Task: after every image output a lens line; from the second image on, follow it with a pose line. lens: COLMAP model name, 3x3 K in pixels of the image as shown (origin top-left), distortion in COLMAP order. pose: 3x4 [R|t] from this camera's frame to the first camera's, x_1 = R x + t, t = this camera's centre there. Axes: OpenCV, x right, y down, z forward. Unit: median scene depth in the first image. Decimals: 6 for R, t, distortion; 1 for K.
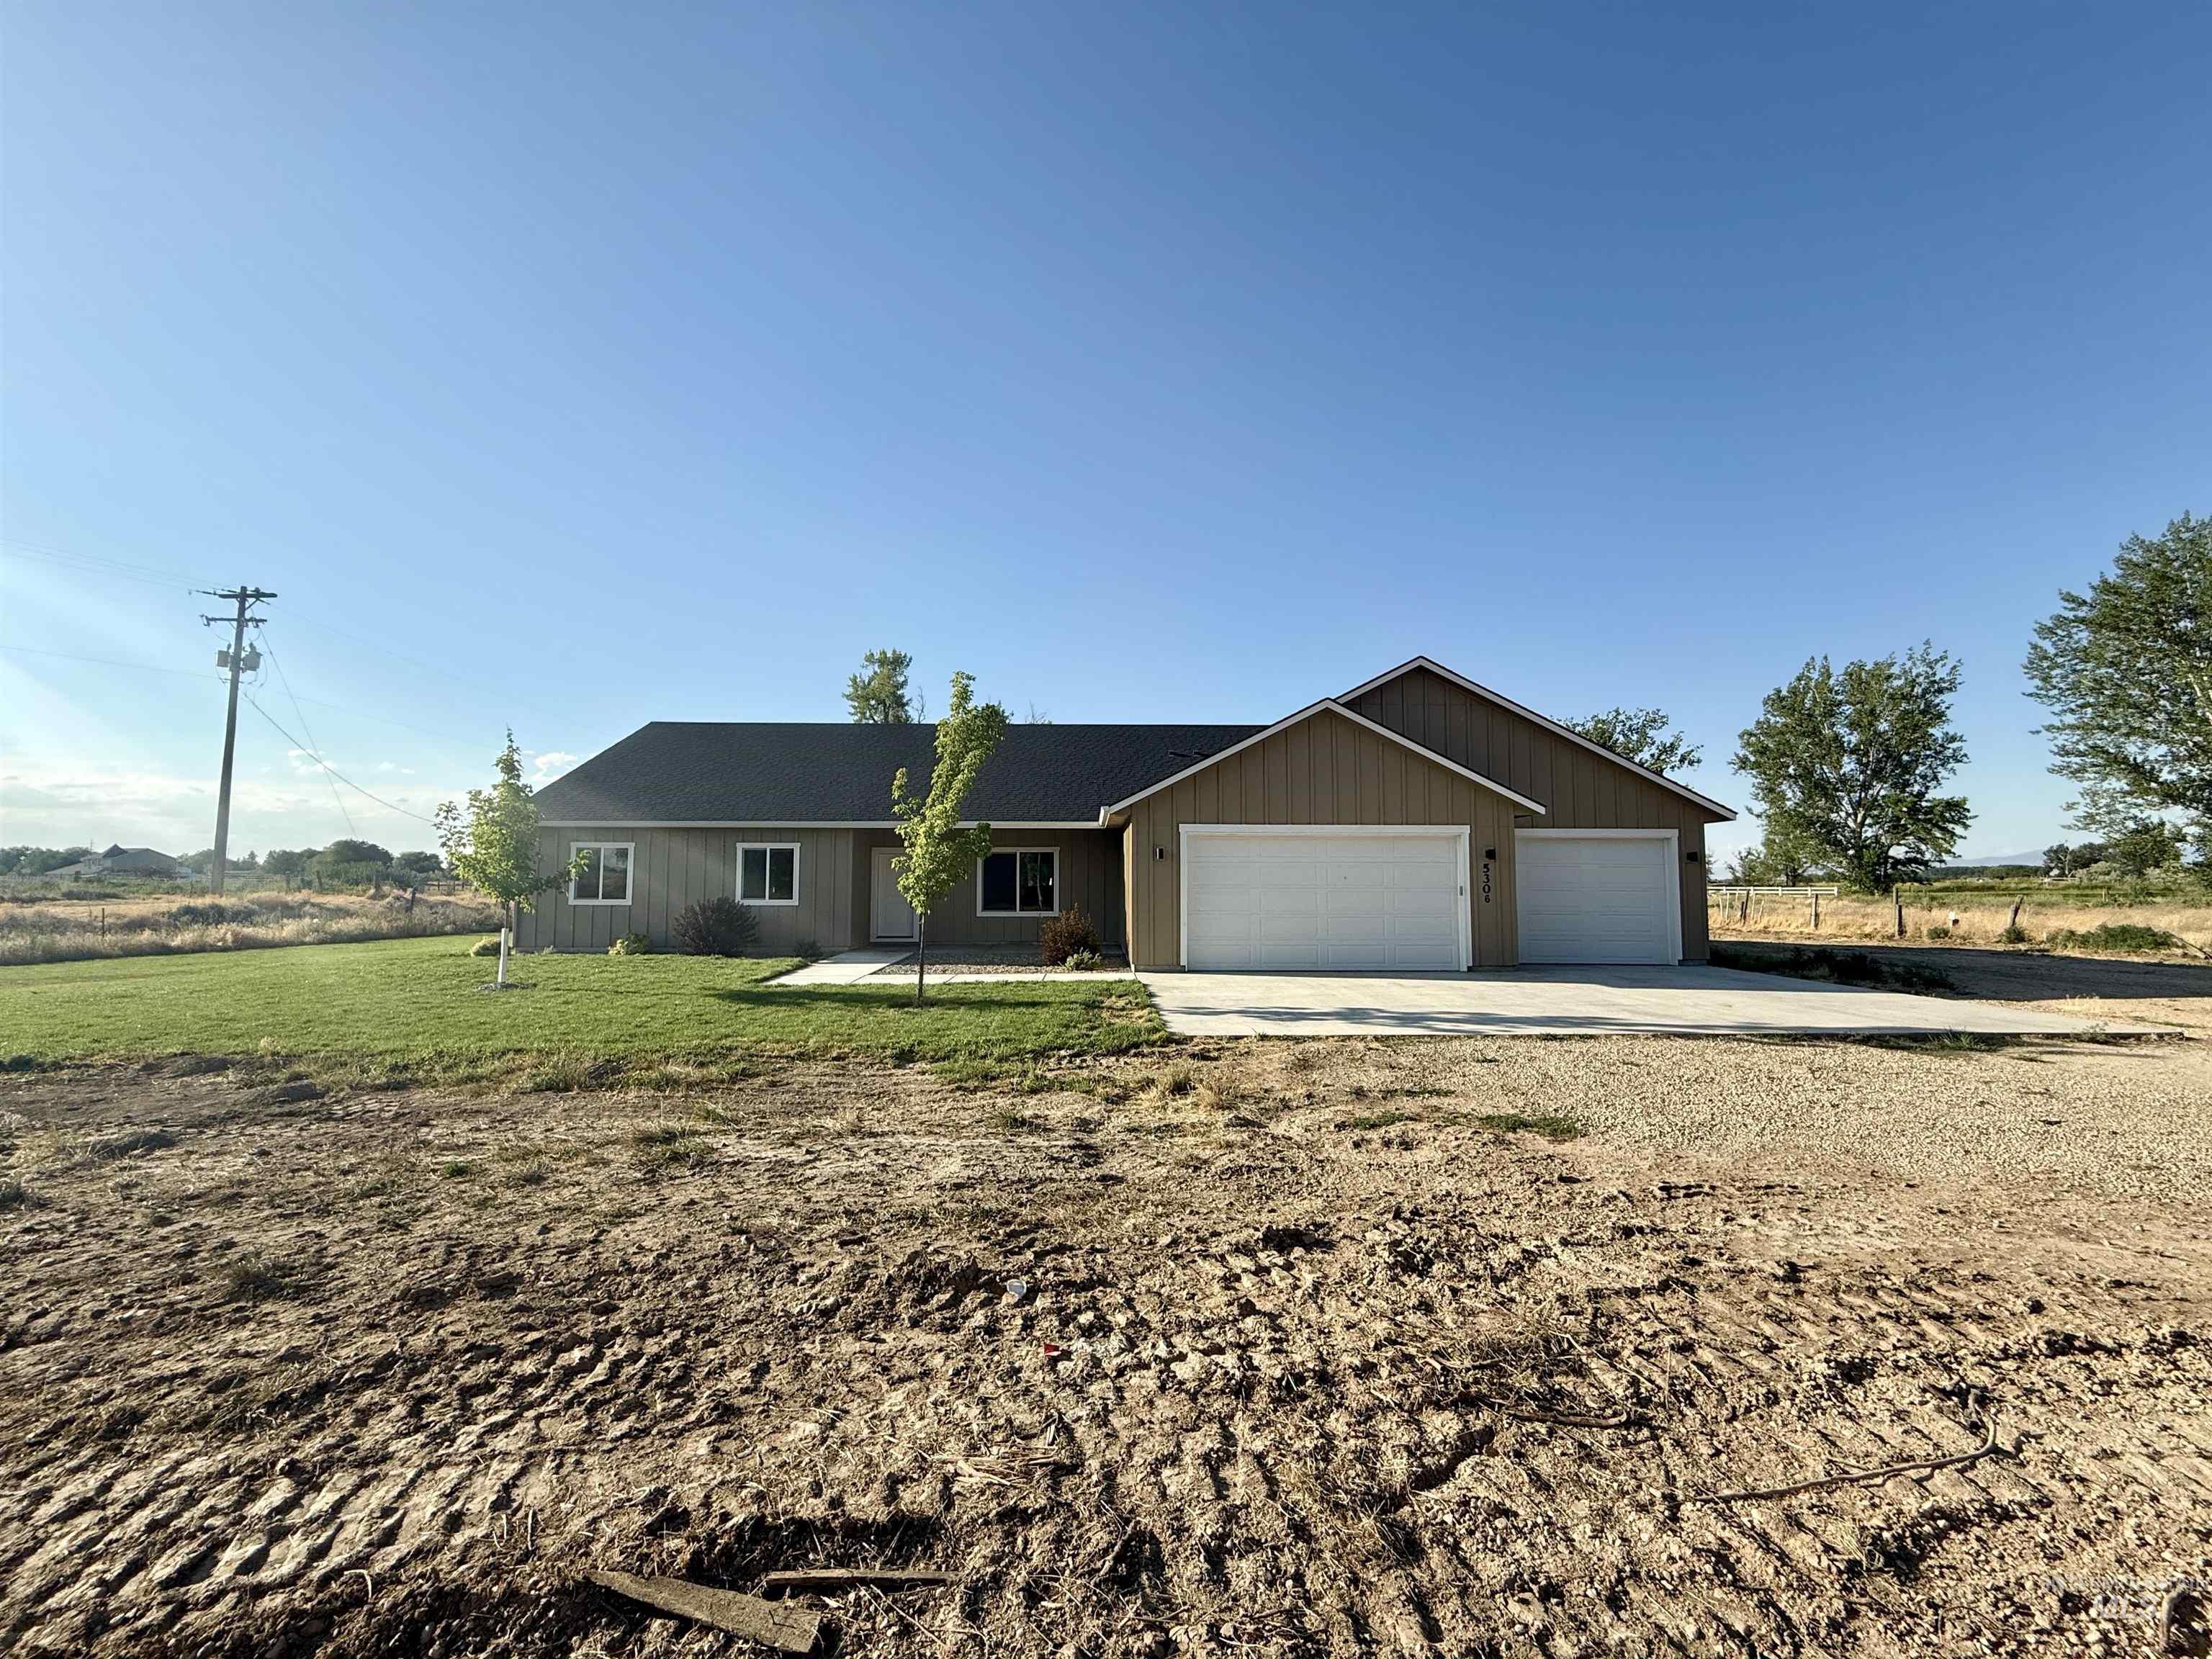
lens RADIAL K [[883.0, 0, 1104.5], [0, 883.0, 827.6], [0, 0, 1]] dist [-0.000178, -0.000012]
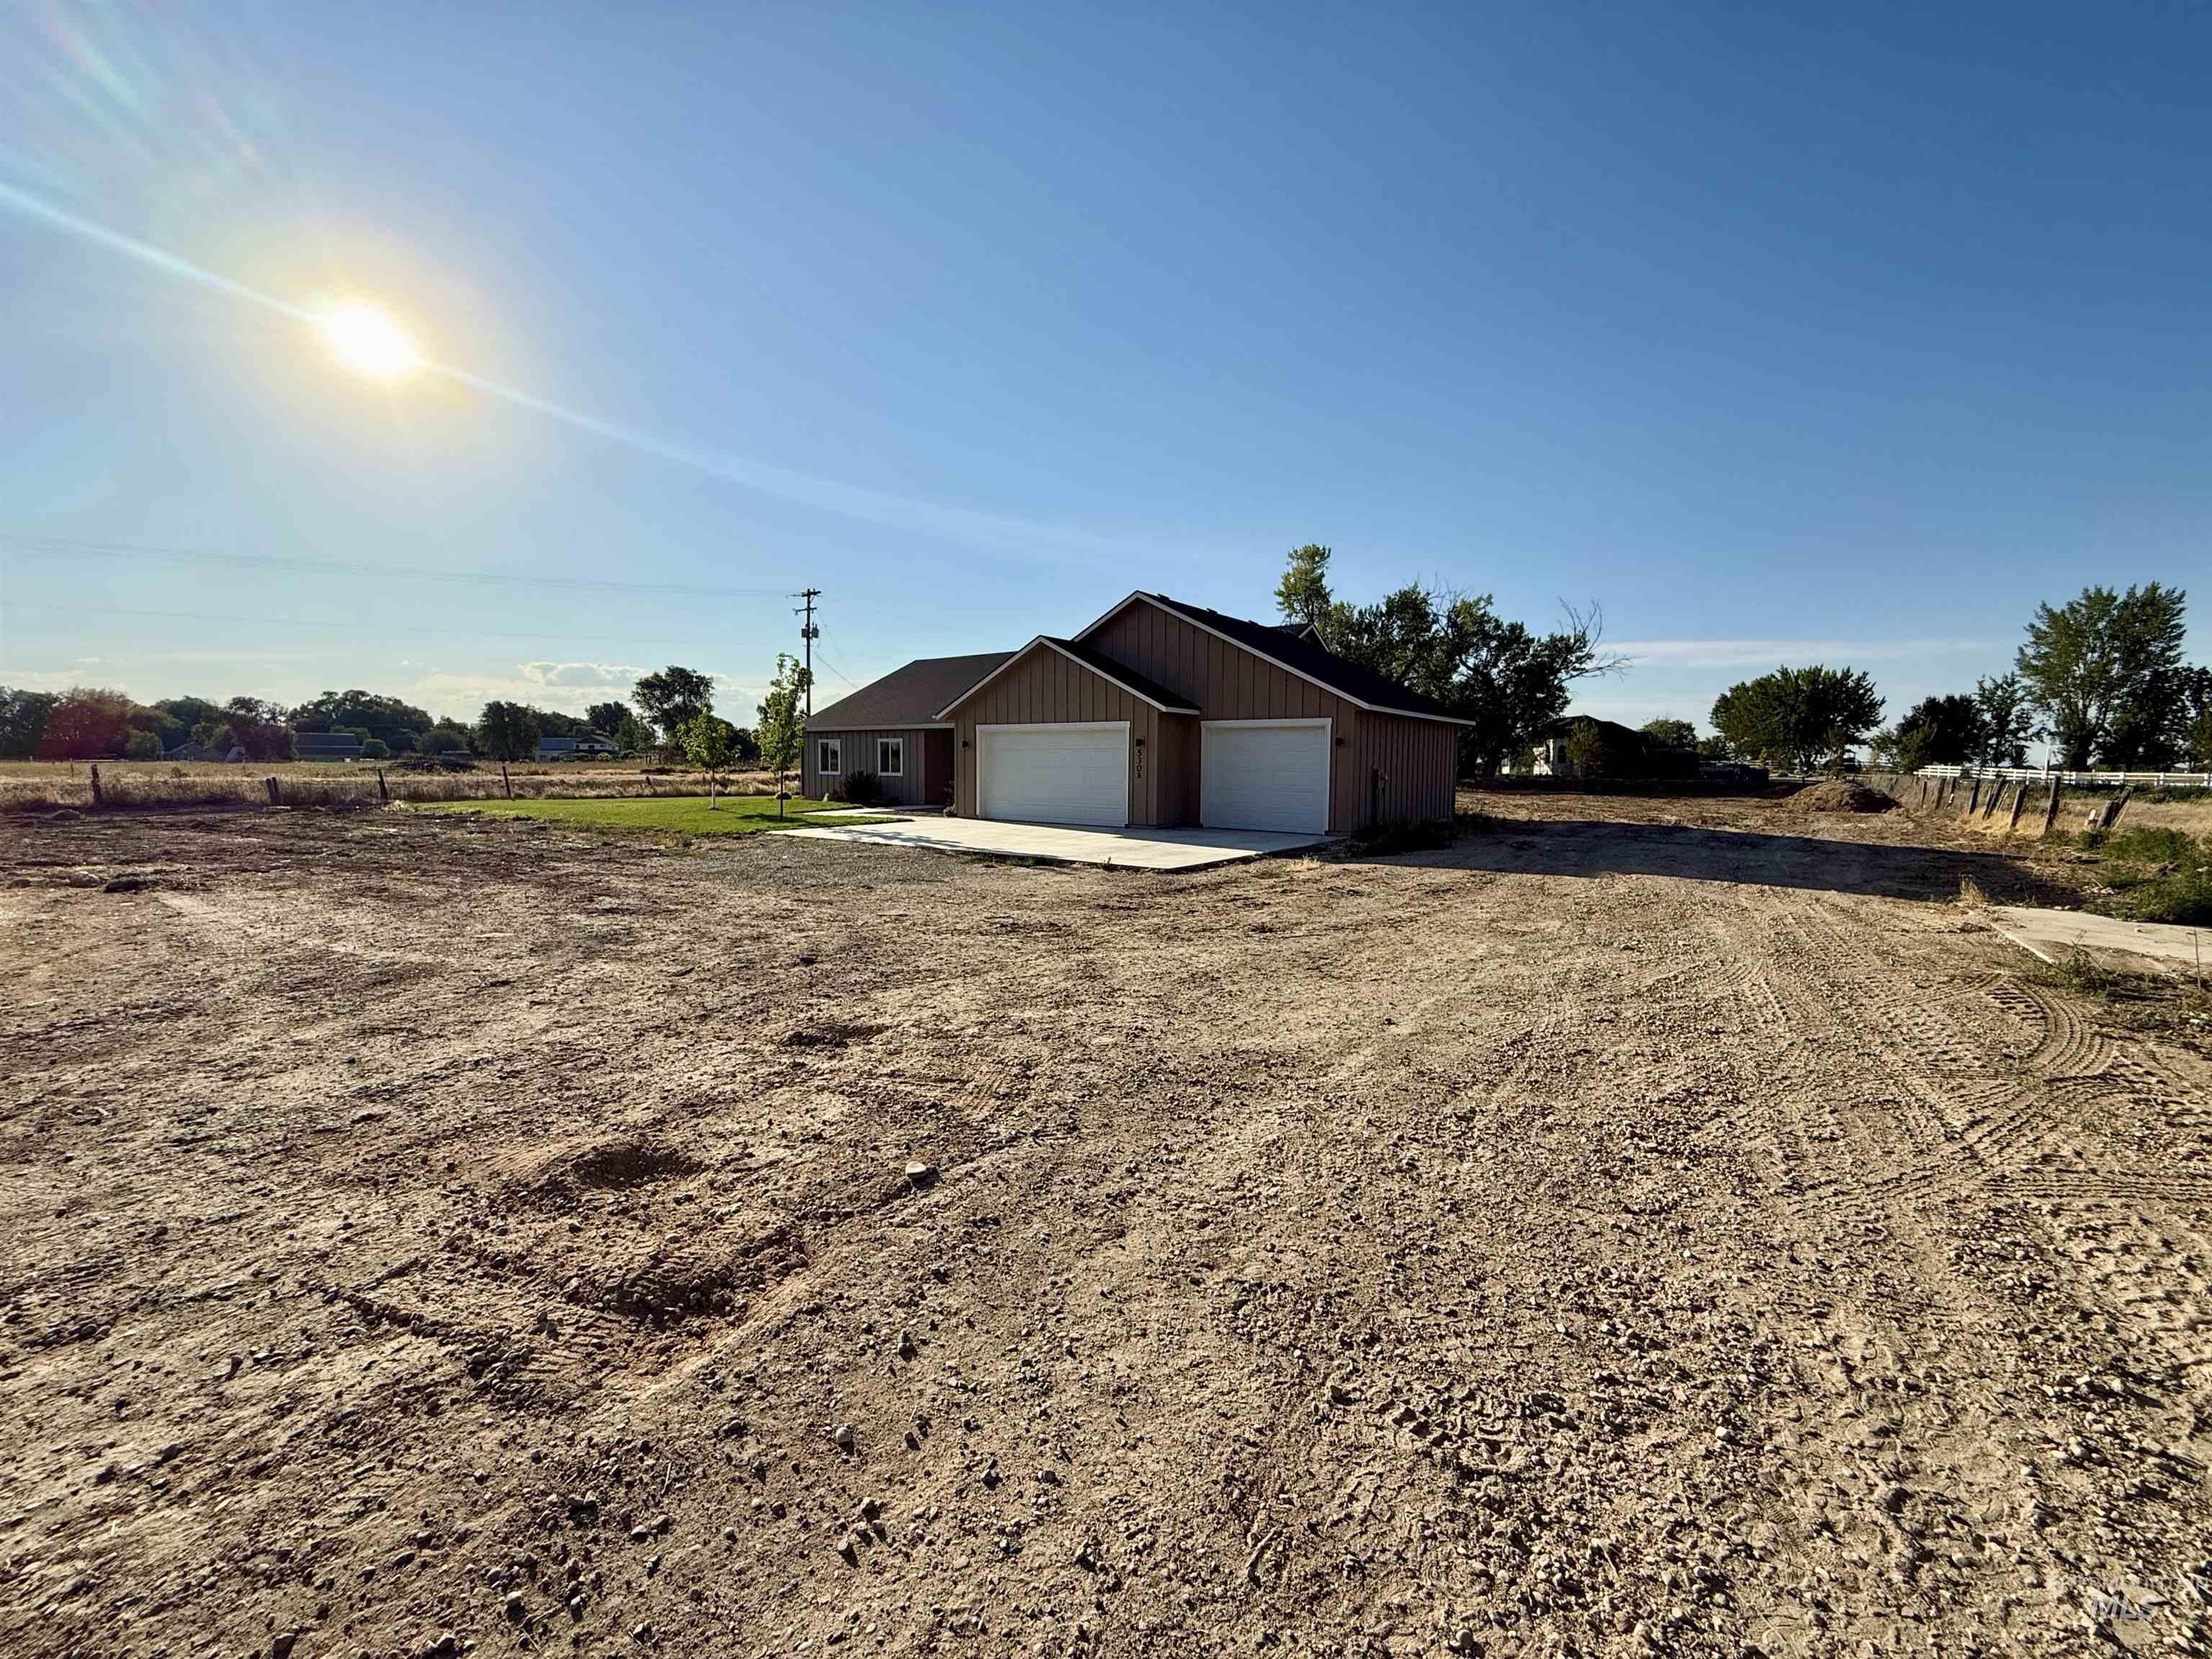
lens RADIAL K [[883.0, 0, 1103.1], [0, 883.0, 826.3], [0, 0, 1]] dist [-0.000178, -0.000012]
pose [[0.790656, 0.048933, -0.610302, 0.836134], [0.031019, 0.992320, 0.119748, -0.004088], [0.611474, -0.113610, 0.783066, -0.071254]]
